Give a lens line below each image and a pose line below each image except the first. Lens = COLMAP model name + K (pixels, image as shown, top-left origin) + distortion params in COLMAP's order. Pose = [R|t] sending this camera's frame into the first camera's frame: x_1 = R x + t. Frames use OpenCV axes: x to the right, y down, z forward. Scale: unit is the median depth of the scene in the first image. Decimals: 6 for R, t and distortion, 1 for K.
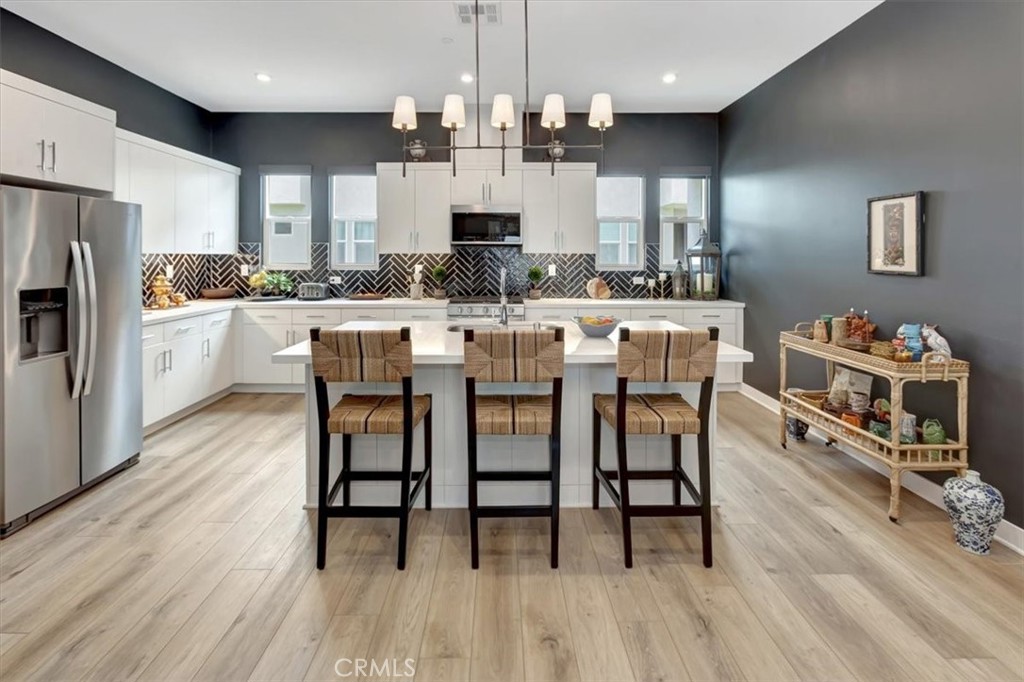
lens RADIAL K [[477.8, 0, 515.2], [0, 477.8, 271.0], [0, 0, 1]] dist [-0.010990, 0.003674]
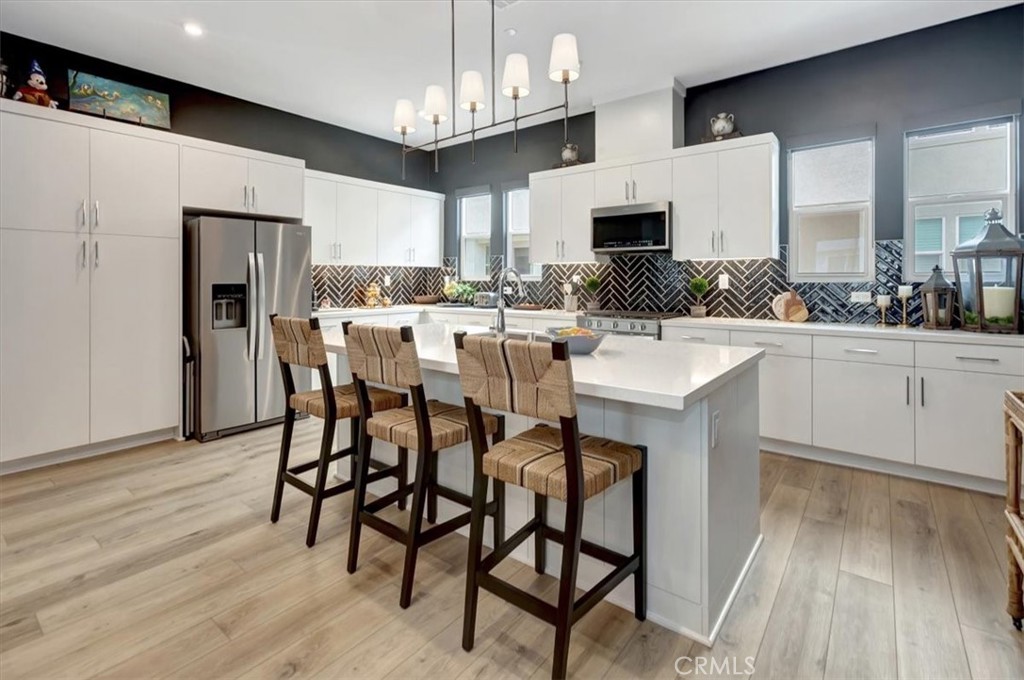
lens RADIAL K [[477.8, 0, 505.7], [0, 477.8, 296.6], [0, 0, 1]] dist [-0.010990, 0.003674]
pose [[0.777983, 0.022149, -0.627895, 0.295486], [-0.016470, 0.999754, 0.014859, 0.017883], [0.628070, -0.001218, 0.778156, 0.175996]]
